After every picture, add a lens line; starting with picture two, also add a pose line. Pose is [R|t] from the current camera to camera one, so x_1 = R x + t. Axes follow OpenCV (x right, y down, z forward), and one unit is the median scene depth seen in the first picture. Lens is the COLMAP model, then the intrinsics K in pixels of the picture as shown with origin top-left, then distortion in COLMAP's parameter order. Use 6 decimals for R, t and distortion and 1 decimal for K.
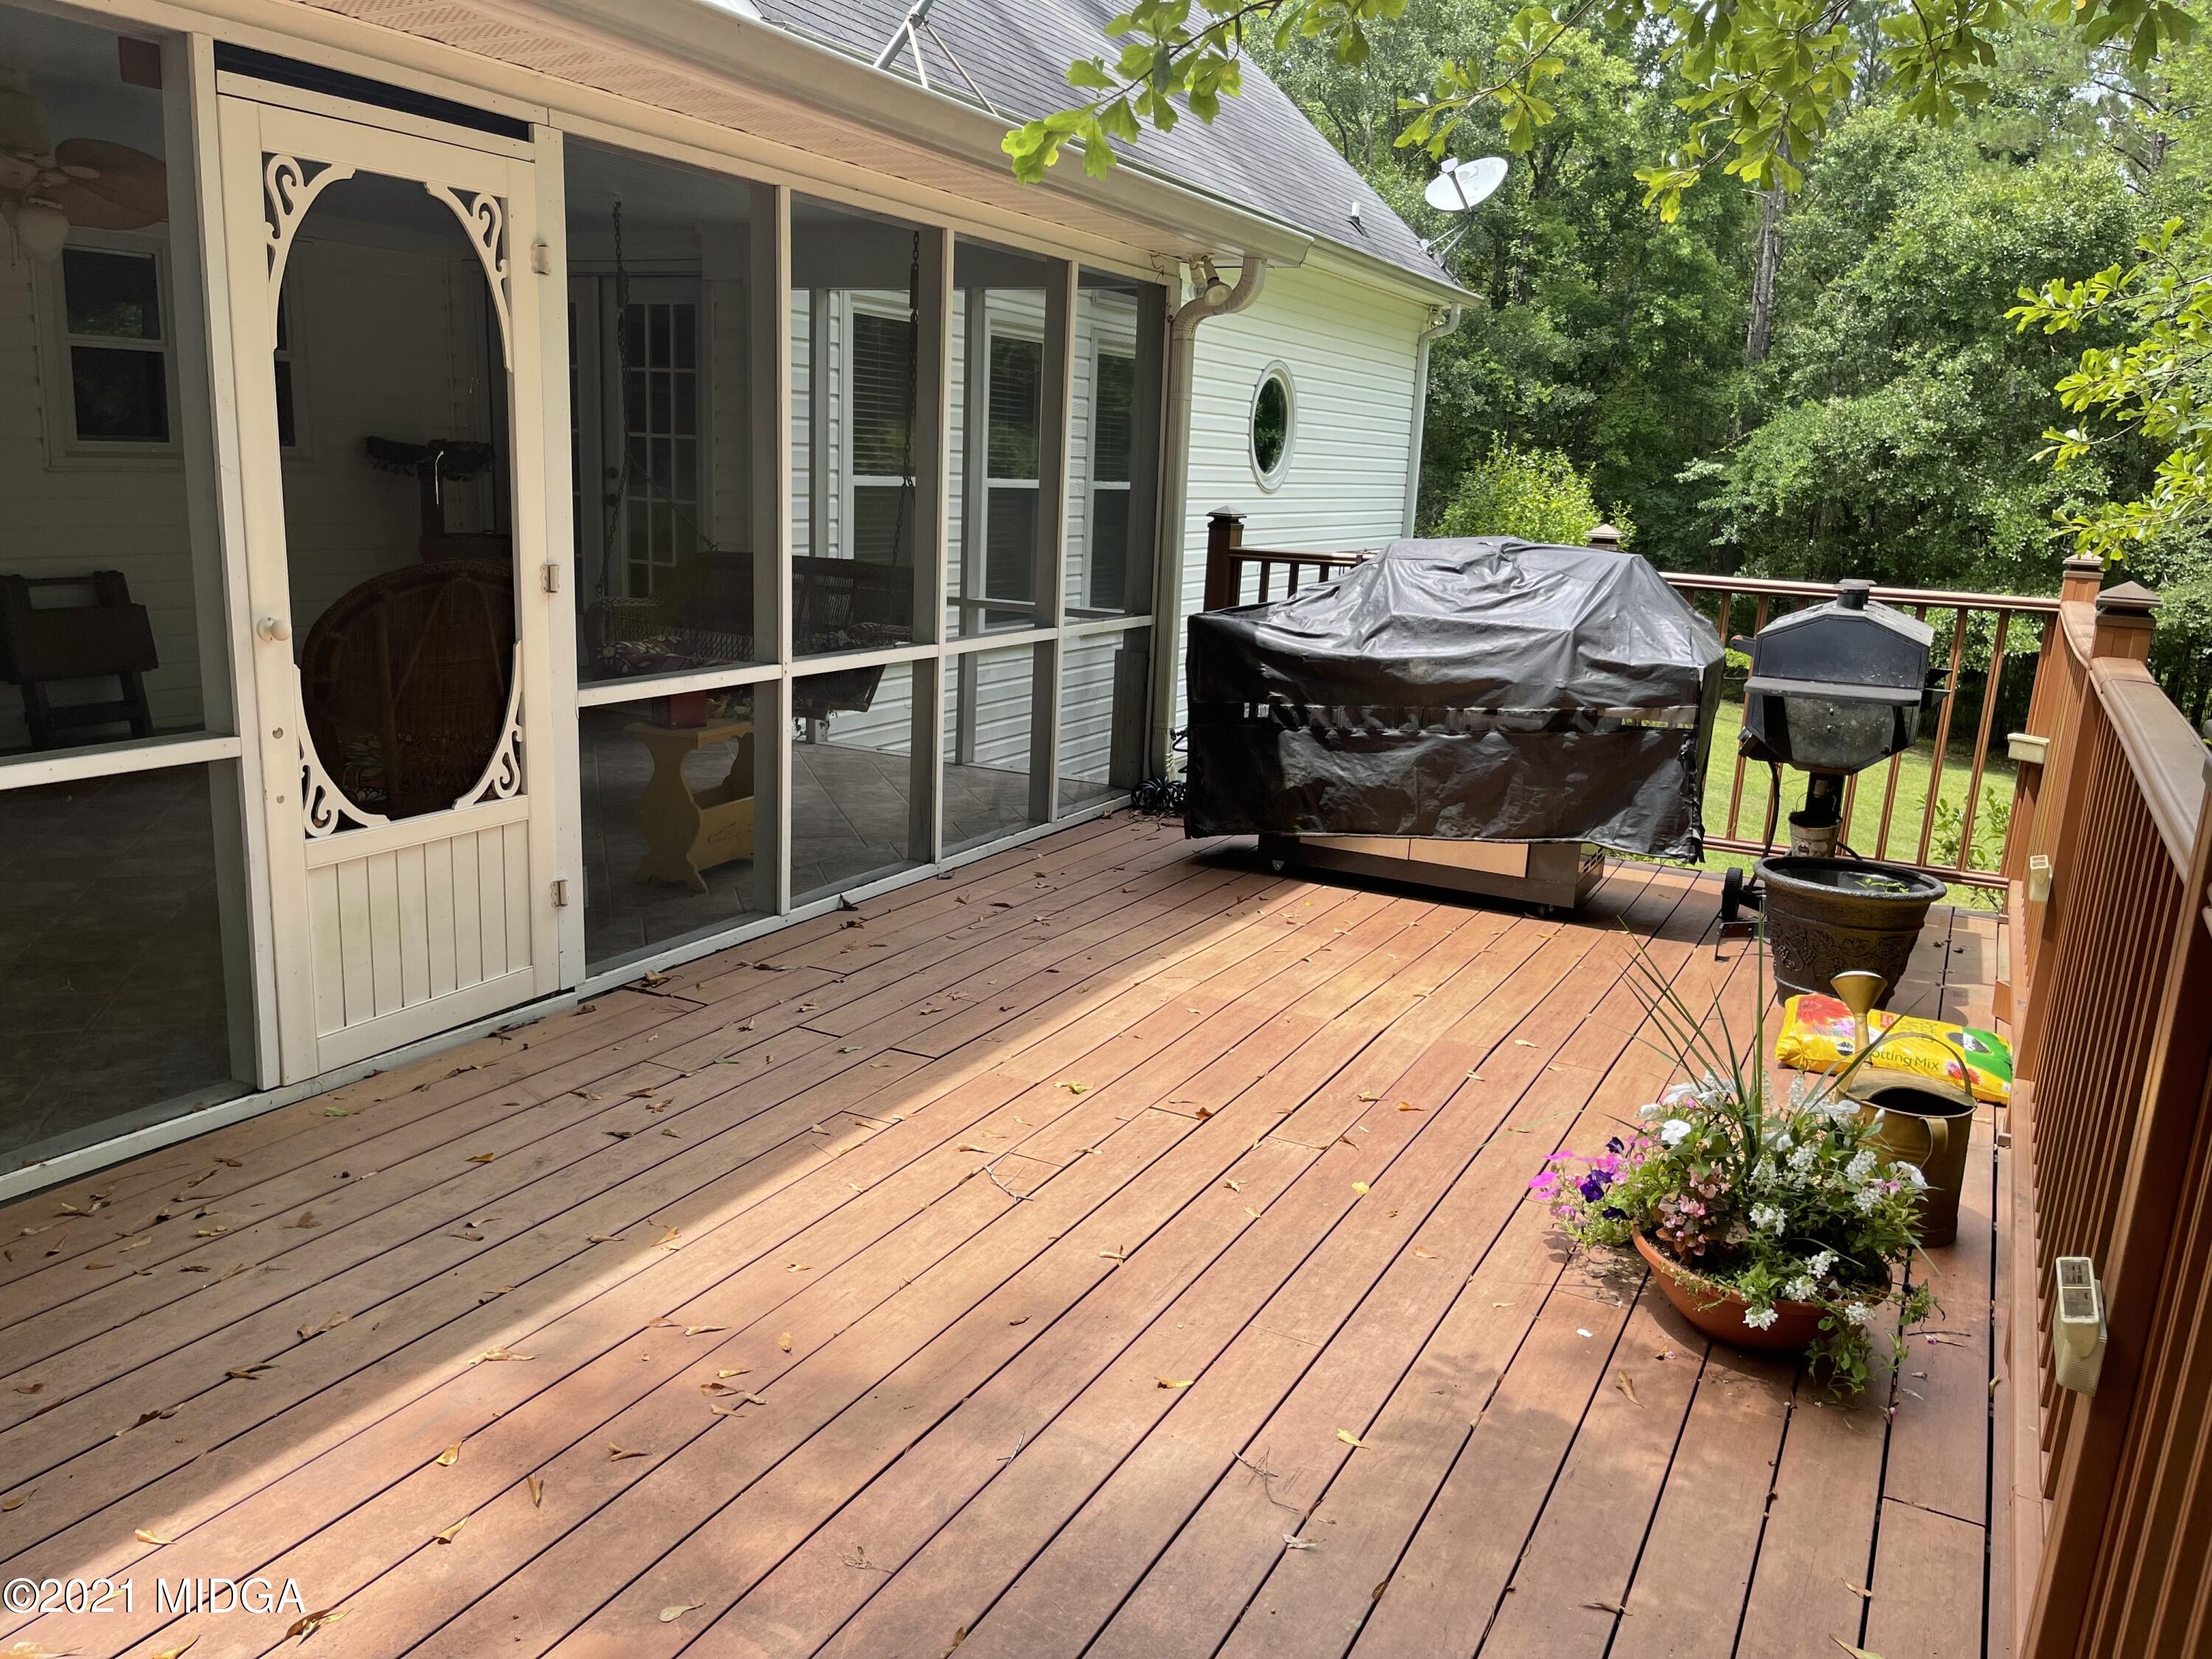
lens RADIAL K [[1660.5, 0, 1111.4], [0, 1660.5, 835.5], [0, 0, 1]] dist [0.049549, -0.044065]
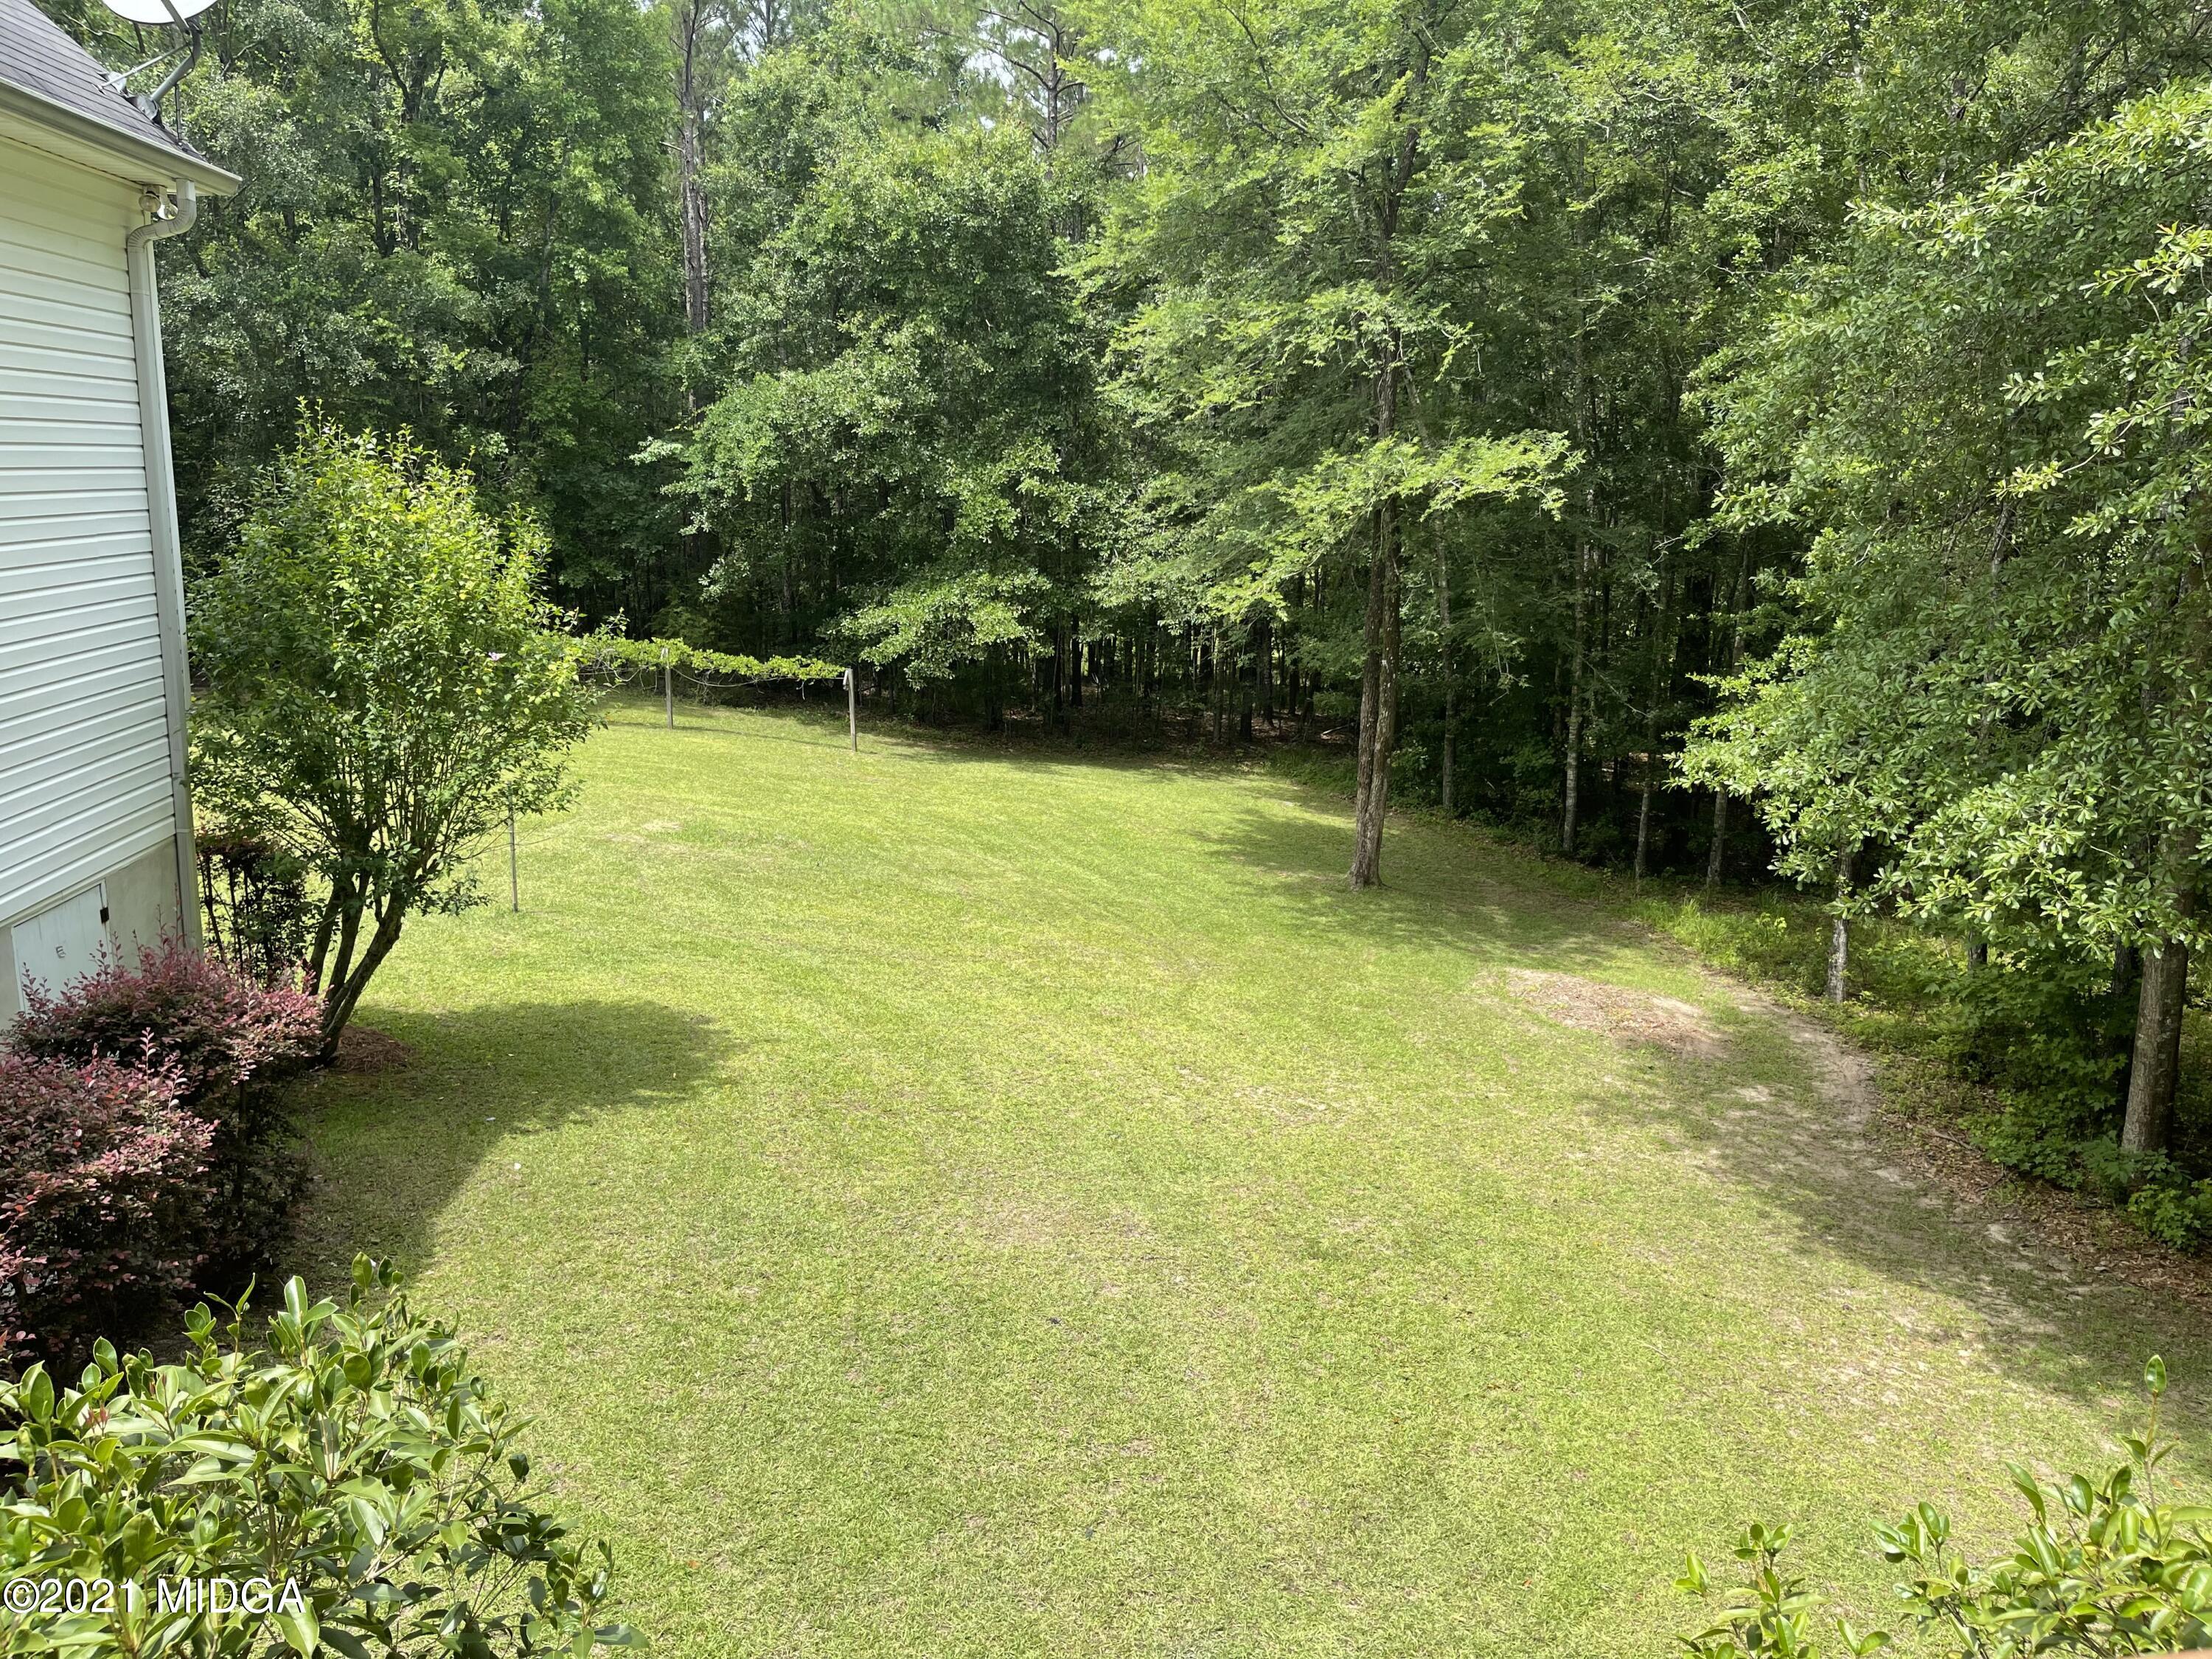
lens RADIAL K [[1660.5, 0, 1111.4], [0, 1660.5, 835.5], [0, 0, 1]] dist [0.049549, -0.044065]
pose [[0.833141, -0.140178, 0.535001, 0.055012], [0.133370, 0.989721, 0.051629, -0.032756], [-0.536739, 0.028339, 0.843272, 0.140993]]
